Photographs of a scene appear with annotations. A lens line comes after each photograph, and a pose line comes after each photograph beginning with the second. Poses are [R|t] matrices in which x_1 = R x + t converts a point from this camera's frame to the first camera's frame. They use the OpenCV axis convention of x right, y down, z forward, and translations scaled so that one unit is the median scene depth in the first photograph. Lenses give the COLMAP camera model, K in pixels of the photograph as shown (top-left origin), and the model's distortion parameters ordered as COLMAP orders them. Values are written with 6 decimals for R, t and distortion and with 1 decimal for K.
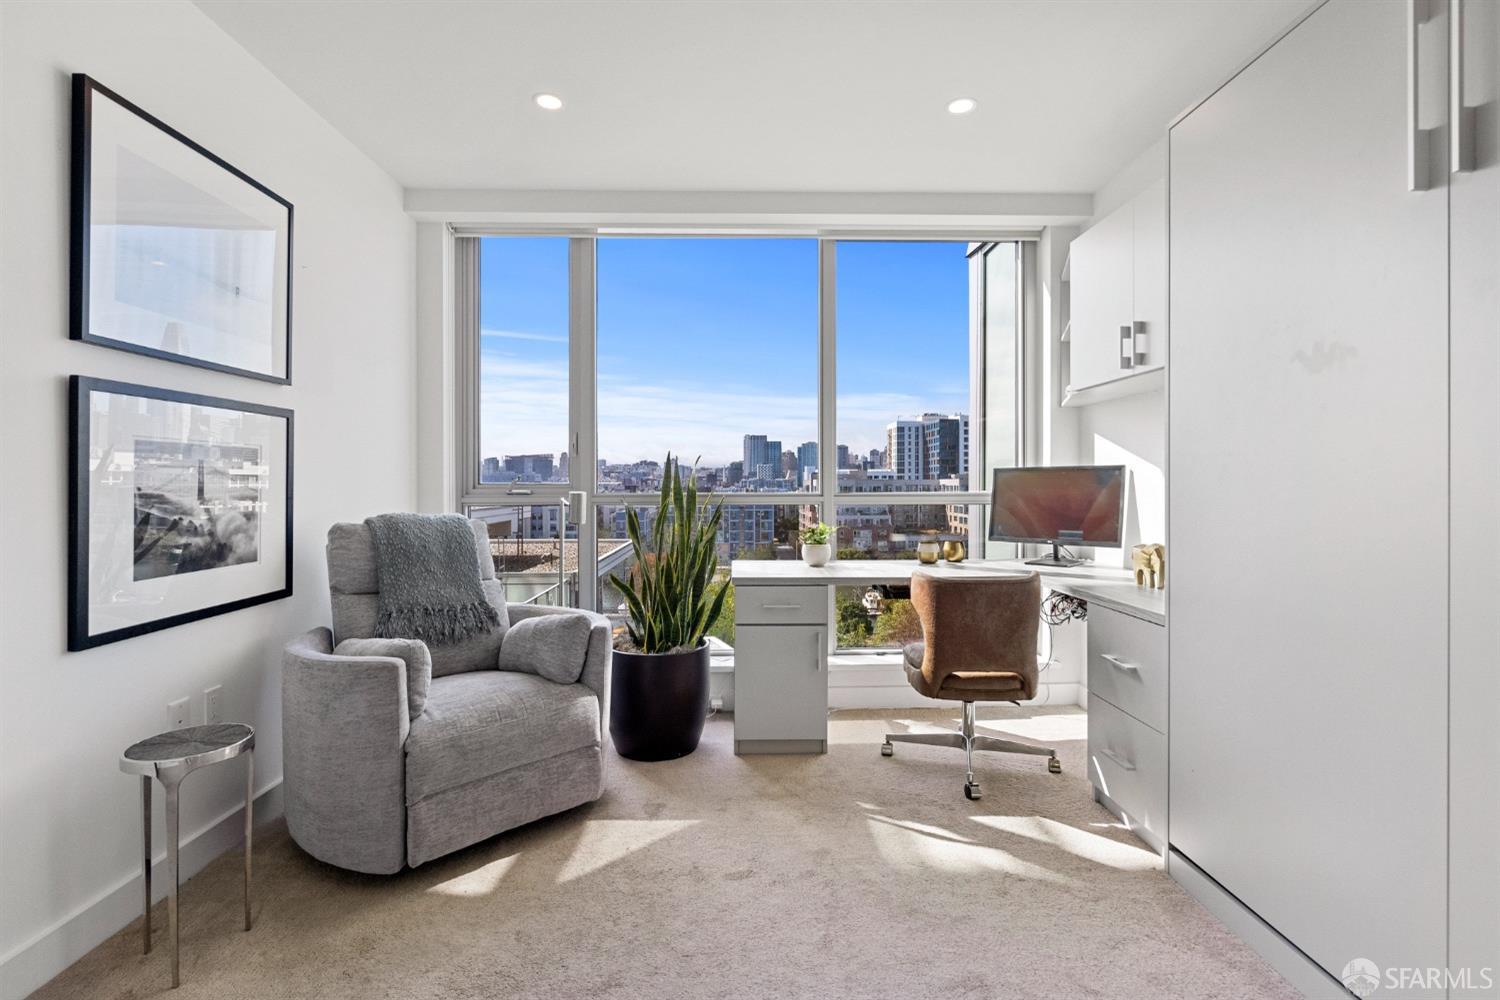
lens RADIAL K [[697.2, 0, 752.5], [0, 697.2, 488.7], [0, 0, 1]] dist [-0.001078, 0.000410]
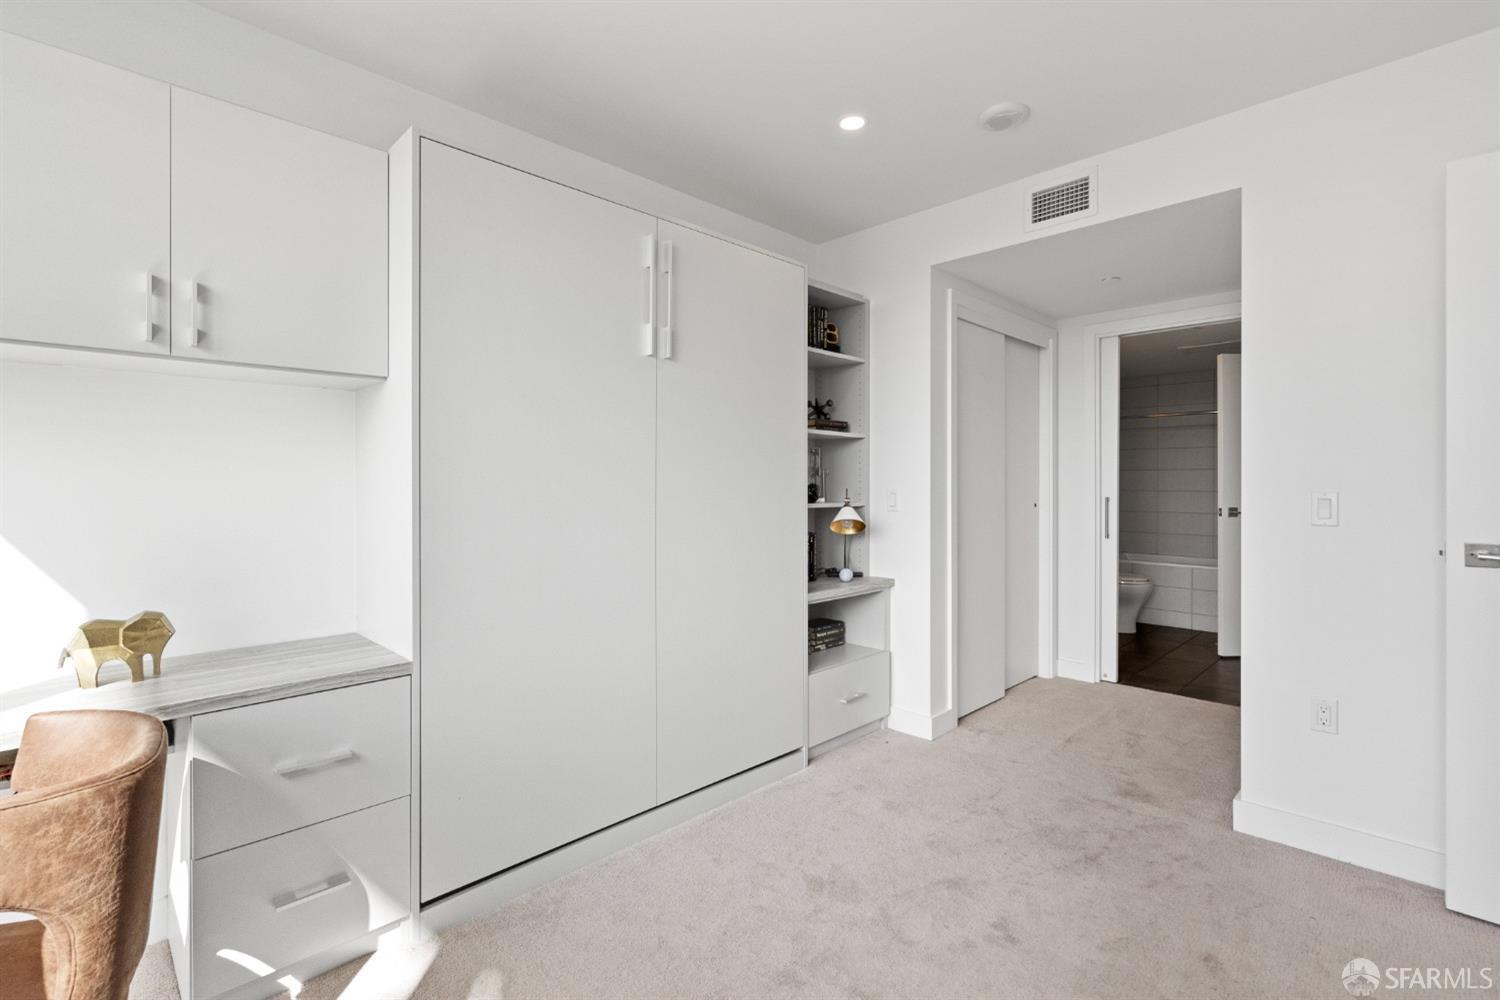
lens RADIAL K [[688.6, 0, 751.9], [0, 688.6, 490.0], [0, 0, 1]] dist [-0.002510, 0.000603]
pose [[-0.688885, -0.007115, 0.724836, -0.265148], [0.004261, 0.999895, 0.013864, -0.039559], [-0.724858, 0.012639, -0.688782, 0.931533]]
